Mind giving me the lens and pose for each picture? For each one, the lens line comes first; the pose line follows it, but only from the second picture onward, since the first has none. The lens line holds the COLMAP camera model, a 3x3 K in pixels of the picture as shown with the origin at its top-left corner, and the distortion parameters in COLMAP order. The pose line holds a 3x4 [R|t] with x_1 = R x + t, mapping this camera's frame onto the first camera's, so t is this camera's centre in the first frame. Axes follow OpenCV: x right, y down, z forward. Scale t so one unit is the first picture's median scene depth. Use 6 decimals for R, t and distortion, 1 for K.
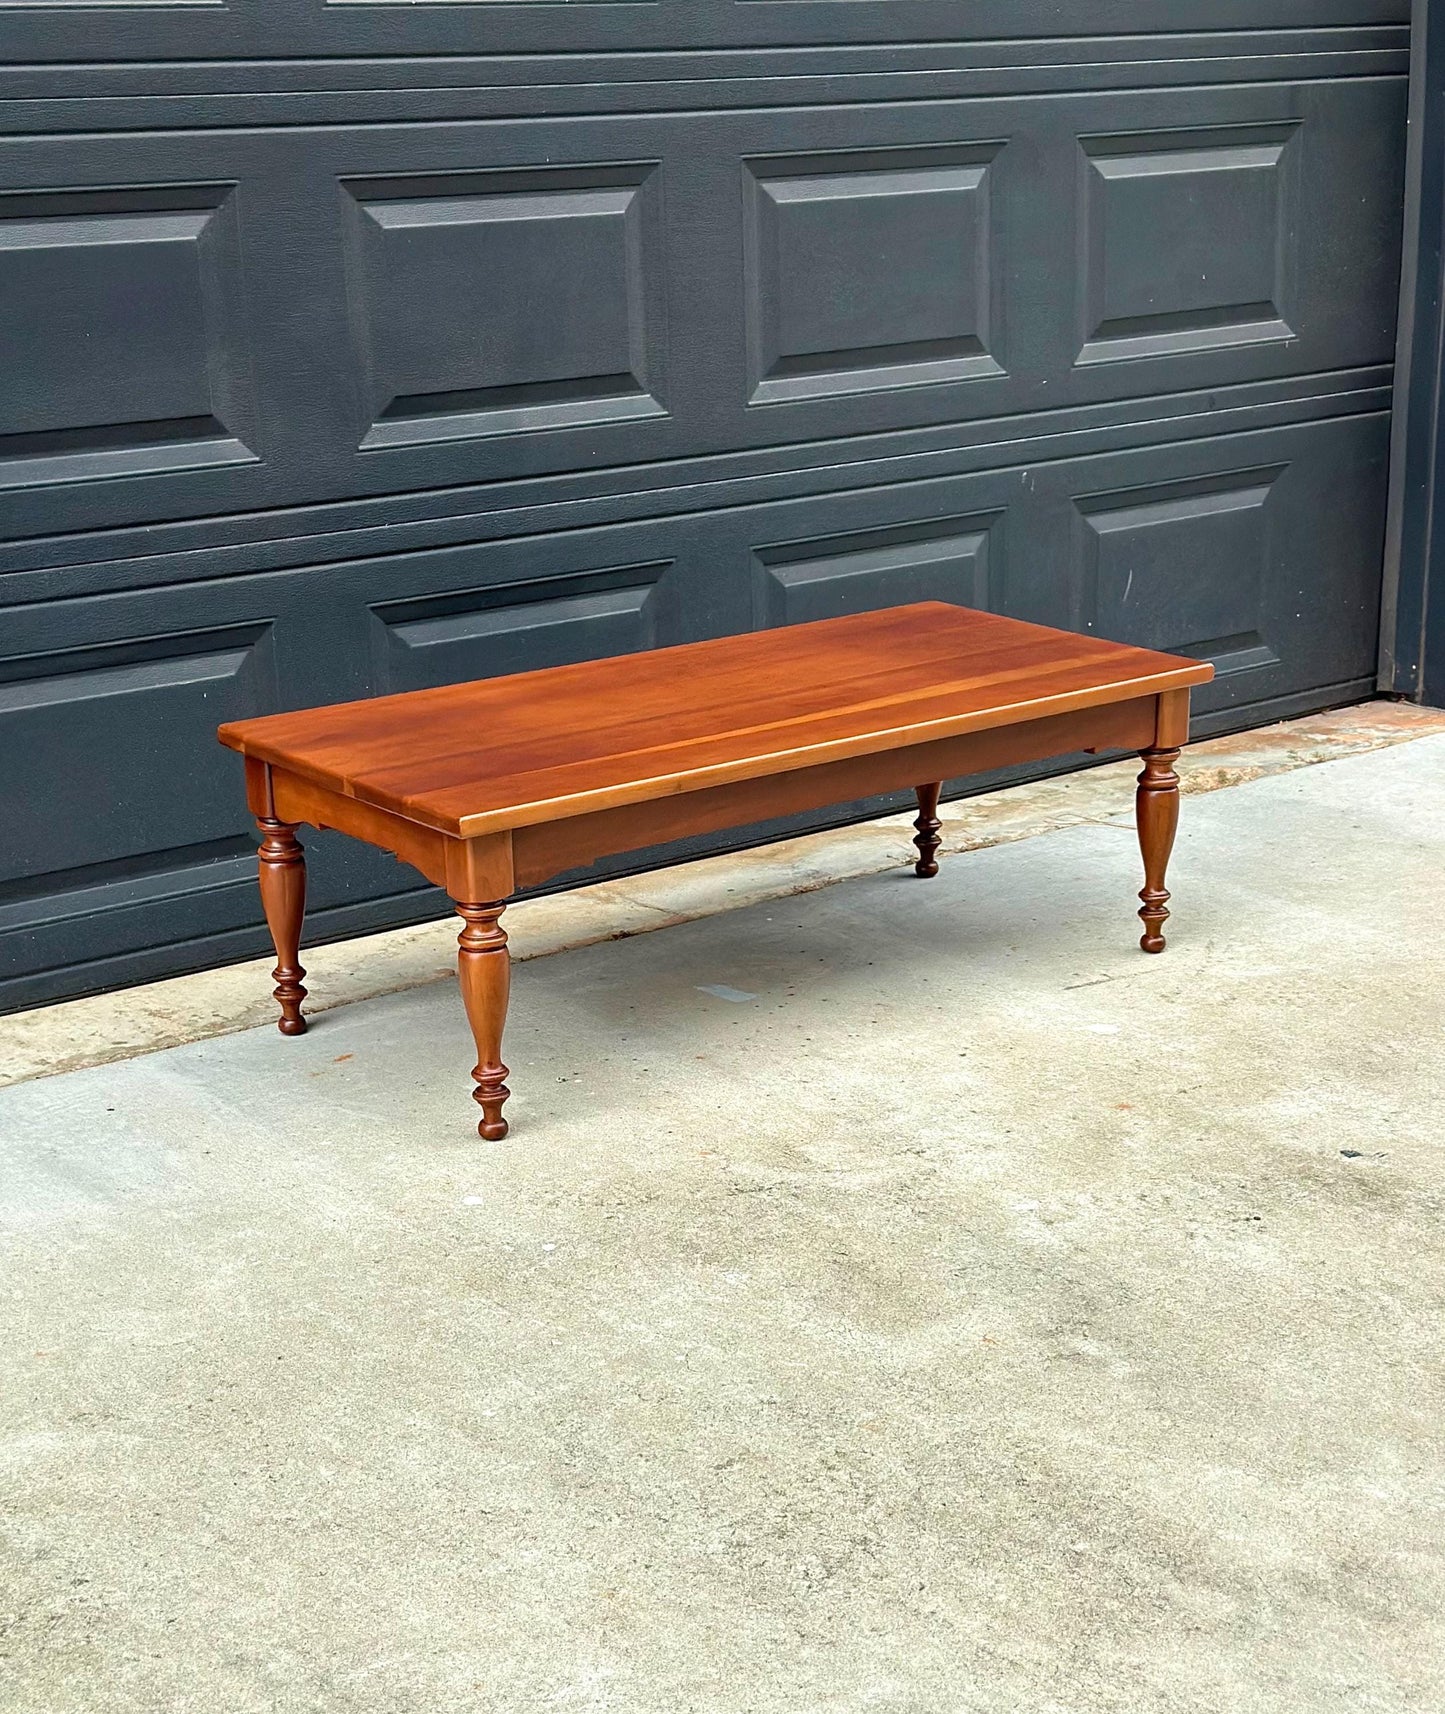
lens RADIAL K [[2914.4, 0, 751.8], [0, 2914.4, 909.6], [0, 0, 1]] dist [0.142772, 0.000000]
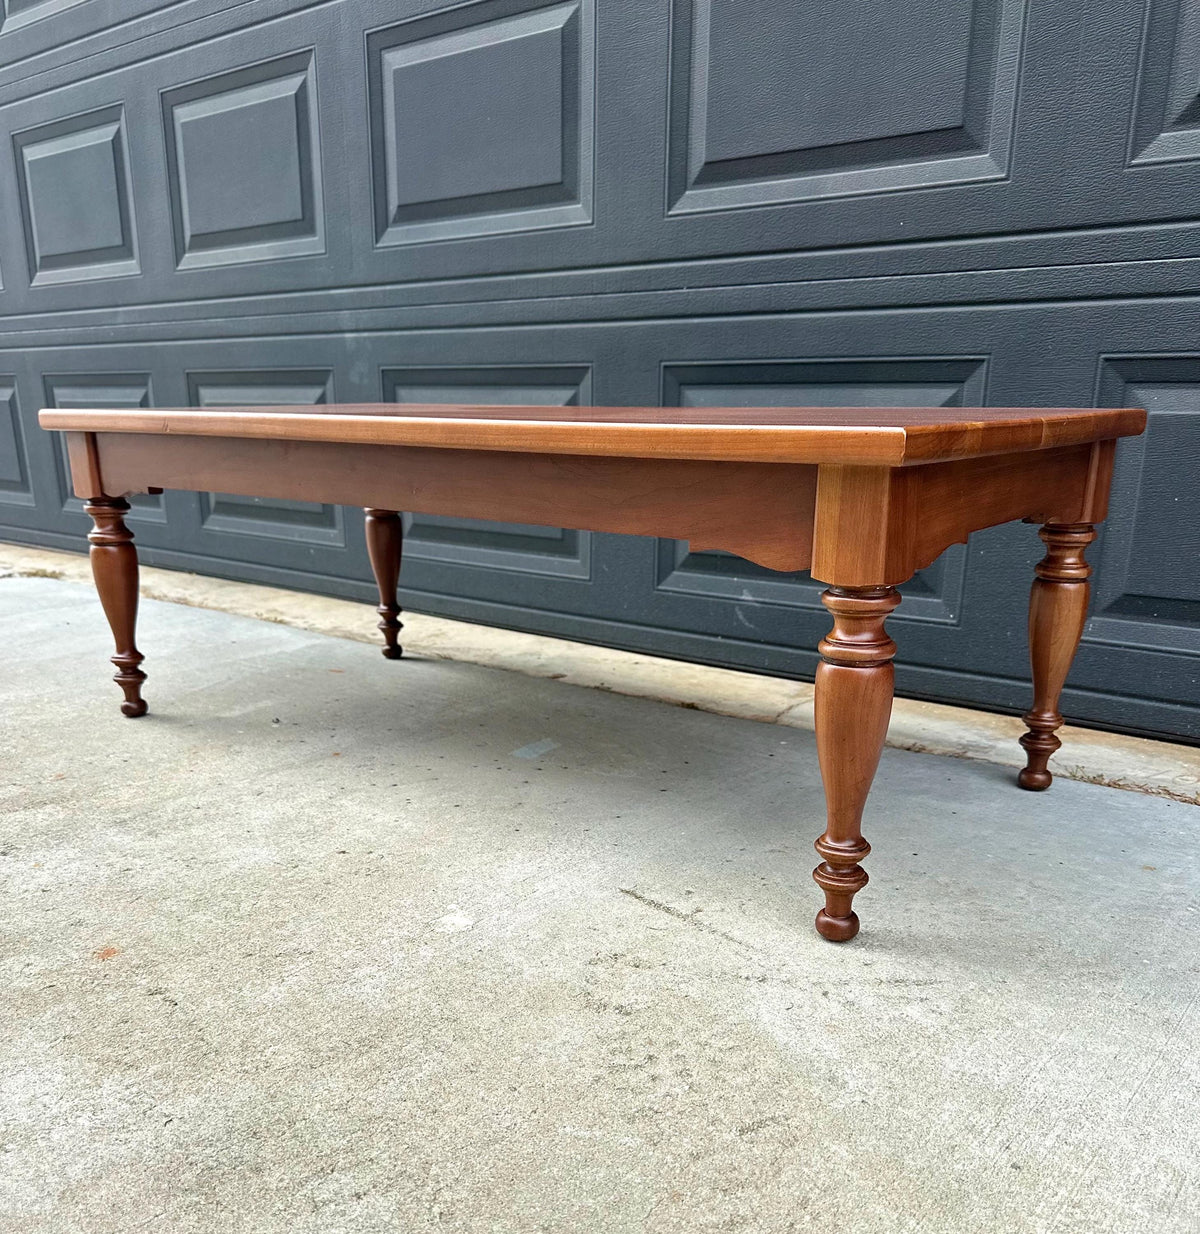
lens RADIAL K [[1151.3, 0, 594.3], [0, 1151.3, 772.9], [0, 0, 1]] dist [0.024585, 0.000000]
pose [[0.224691, 0.320371, -0.920259, 0.346828], [-0.291752, 0.923201, 0.250161, -0.064154], [0.929728, 0.212279, 0.300904, 0.910473]]
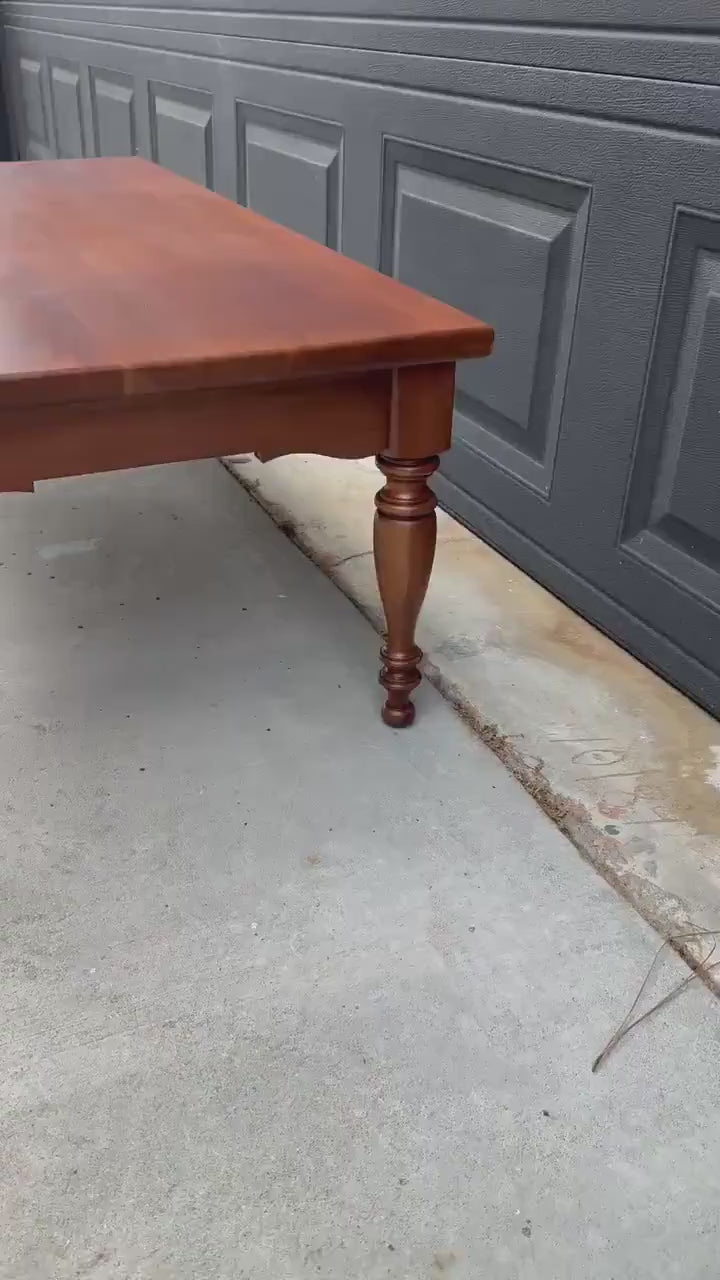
lens RADIAL K [[1110.8, 0, 358.0], [0, 1110.8, 644.3], [0, 0, 1]] dist [0.035045, -0.014030]
pose [[-0.245402, 0.487417, -0.837975, 0.303436], [-0.303841, 0.782180, 0.543944, -0.183745], [0.920575, 0.388096, -0.043851, 1.126033]]
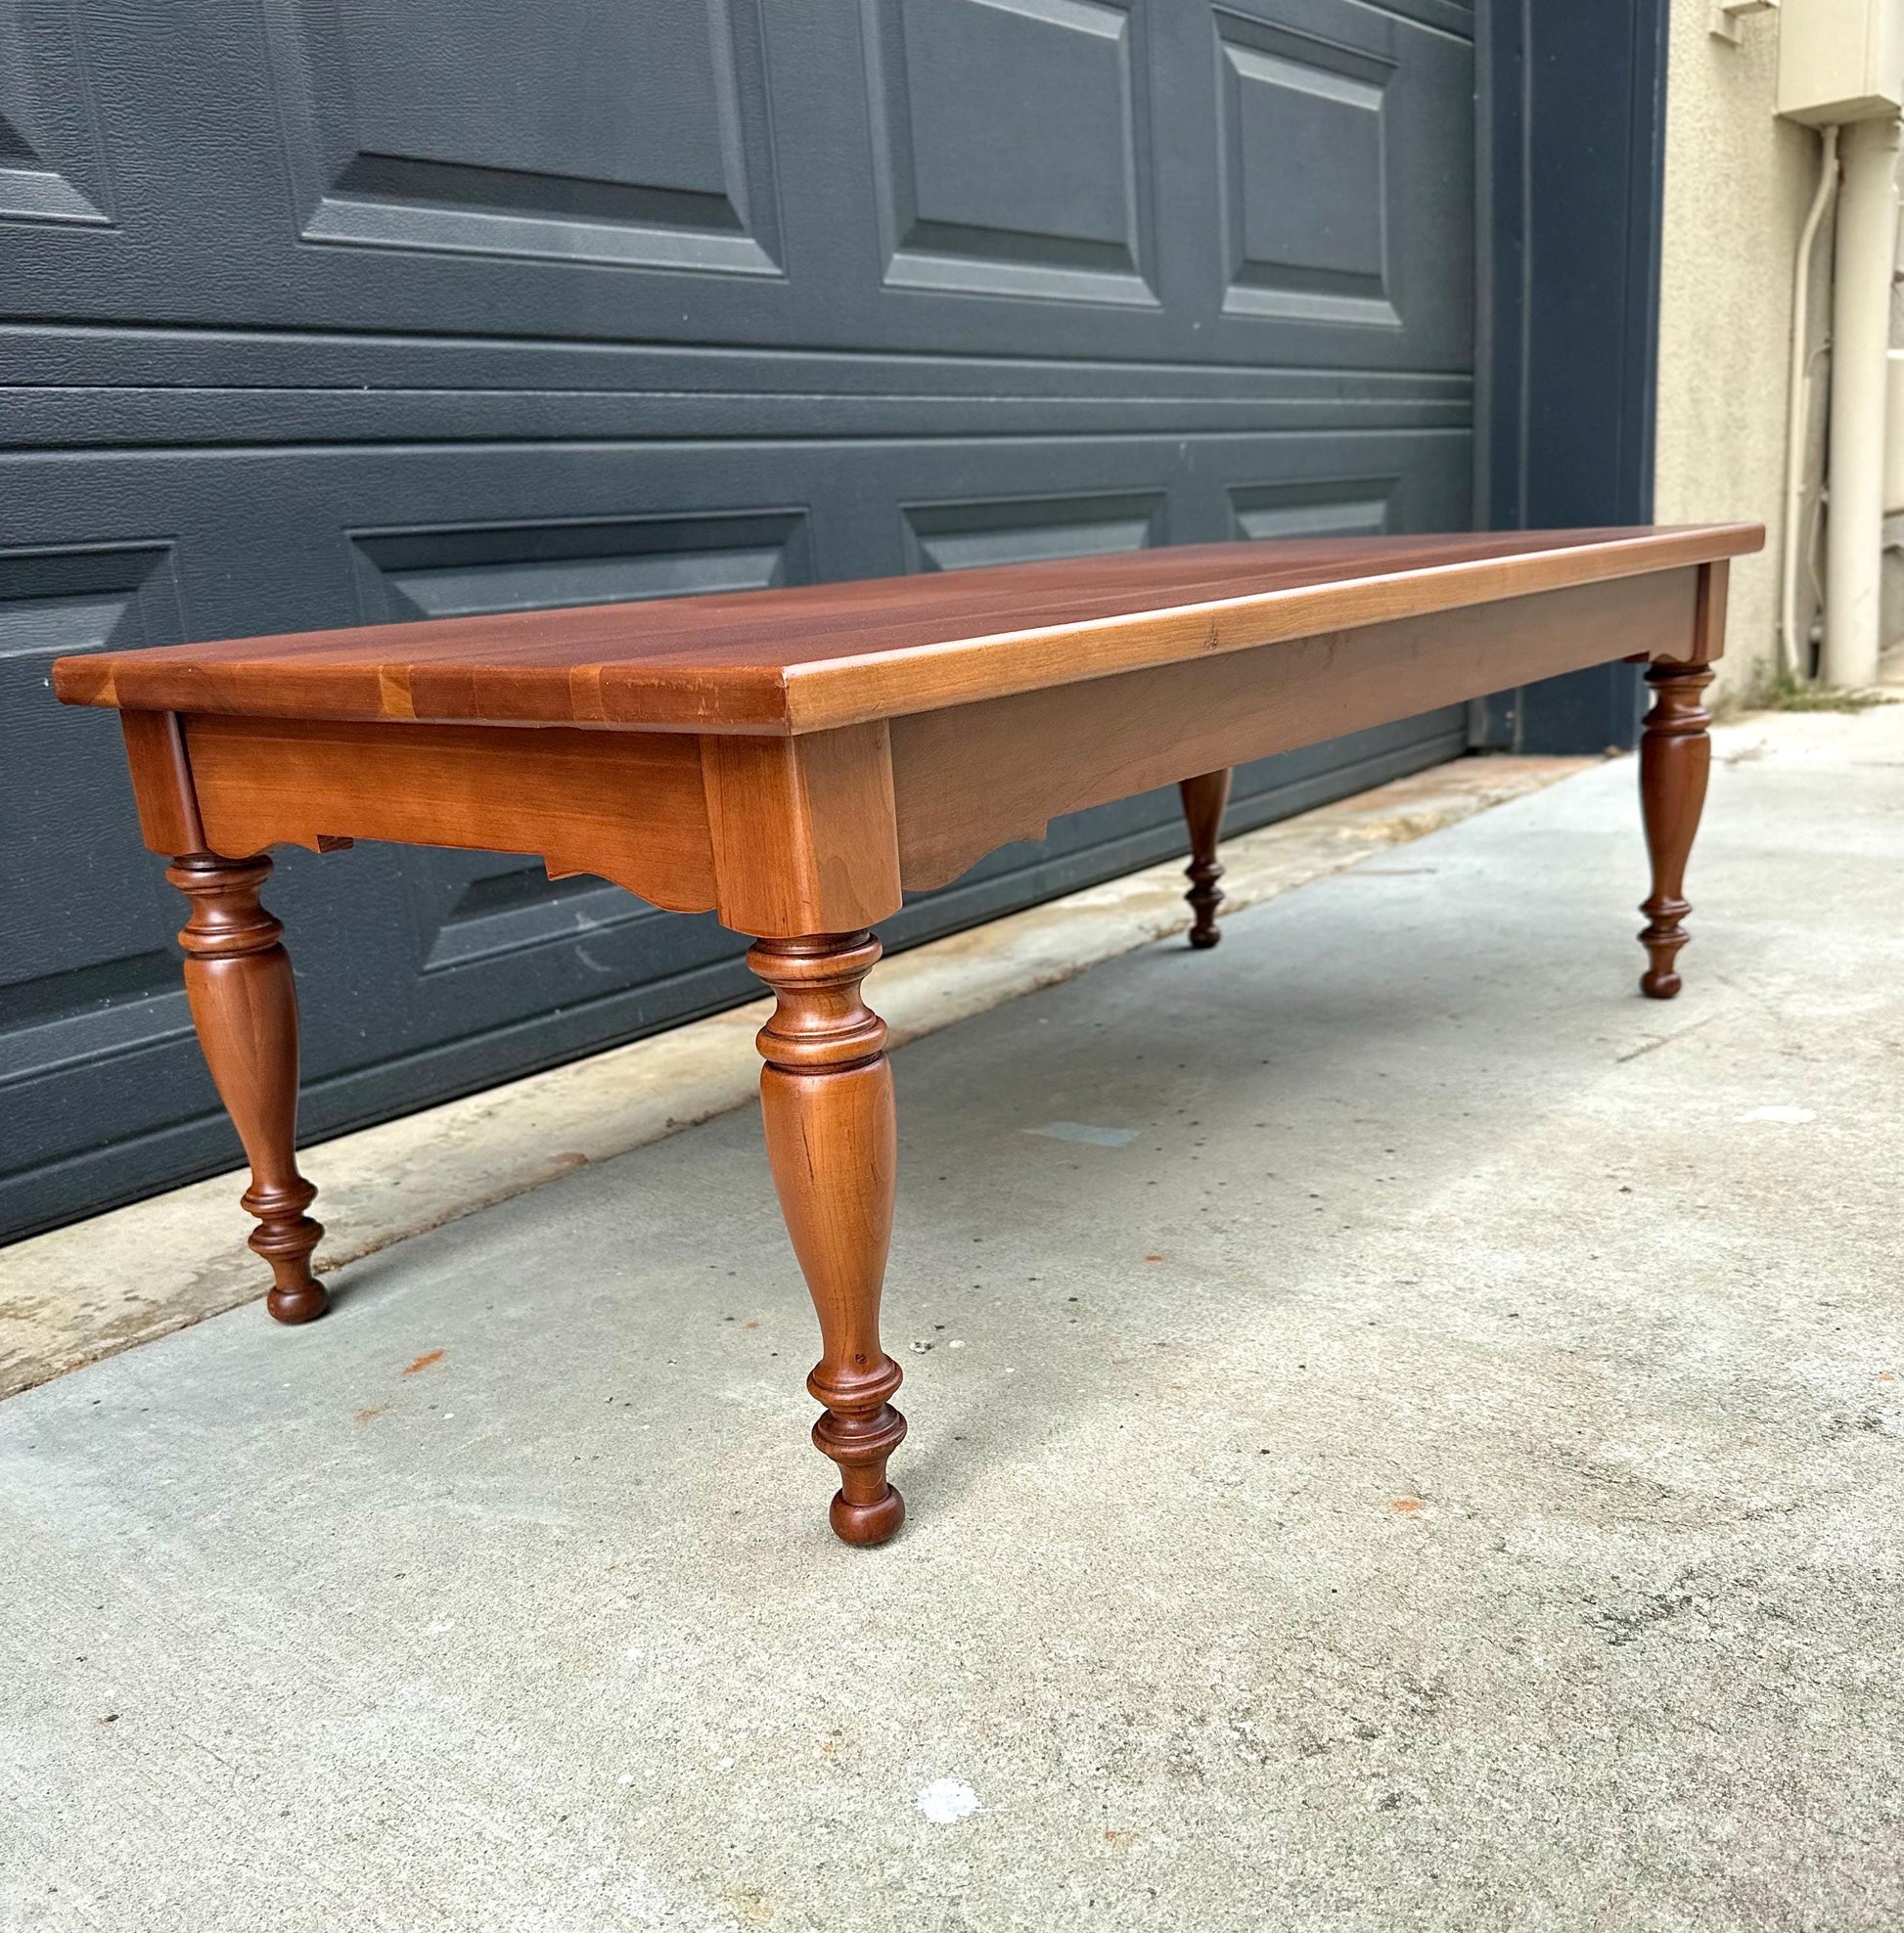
lens RADIAL K [[1829.5, 0, 947.9], [0, 1829.5, 1057.1], [0, 0, 1]] dist [0.058220, 0.000000]
pose [[0.972102, -0.109458, 0.207451, -0.108047], [0.114158, 0.993404, -0.010783, 0.014506], [-0.204903, 0.034165, 0.978186, 0.656650]]
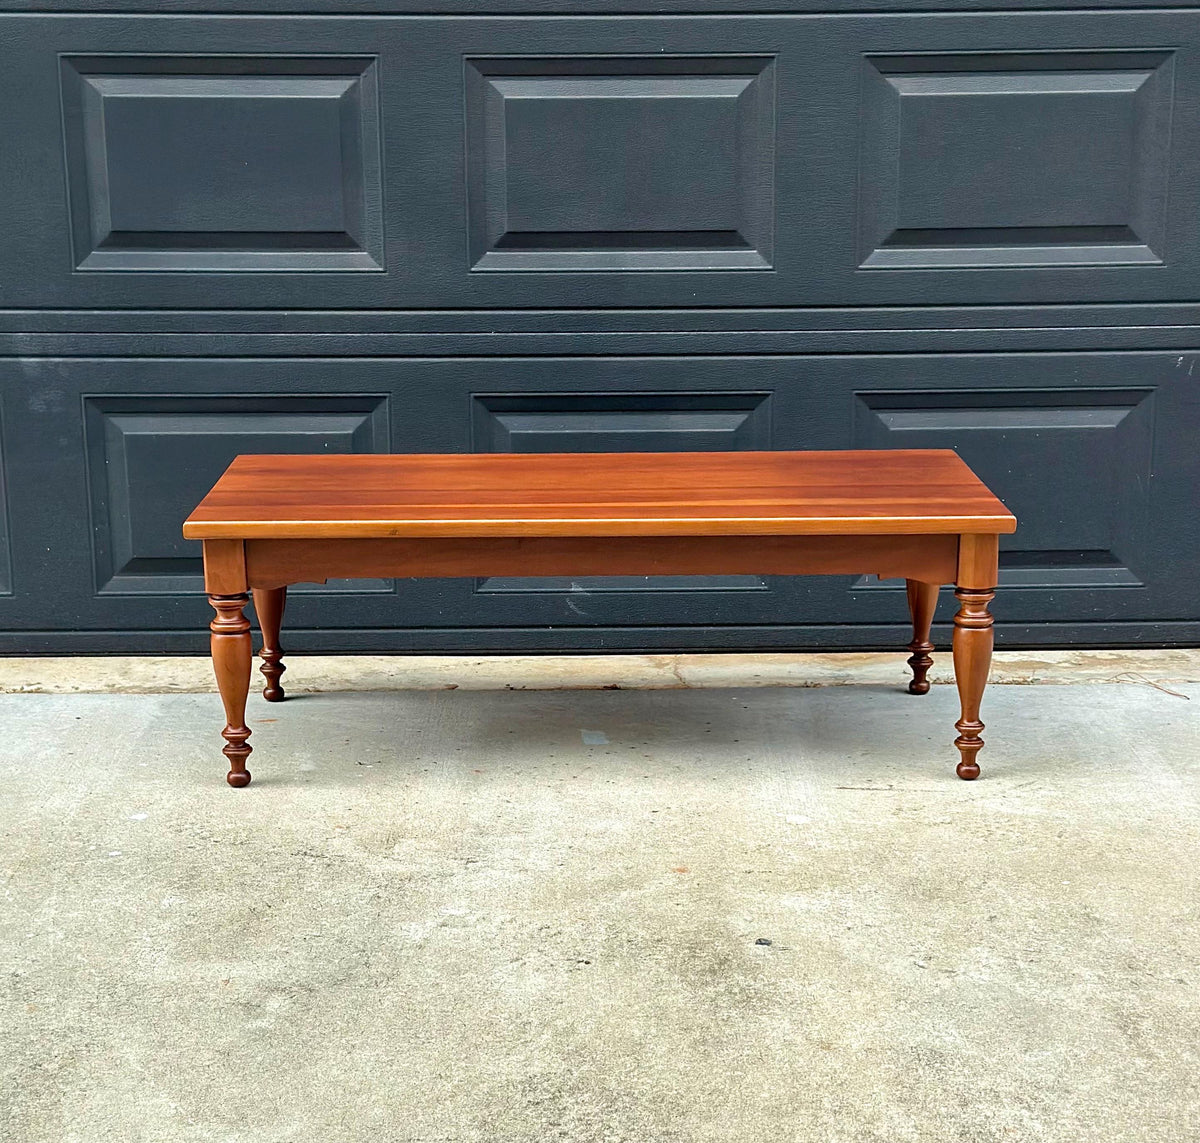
lens RADIAL K [[2398.5, 0, 611.6], [0, 2398.5, 654.8], [0, 0, 1]] dist [0.155797, 0.000000]
pose [[0.802994, 0.158307, -0.574577, 0.556920], [-0.184390, 0.982766, 0.013078, -0.018704], [0.566745, 0.095445, 0.818346, 0.201359]]
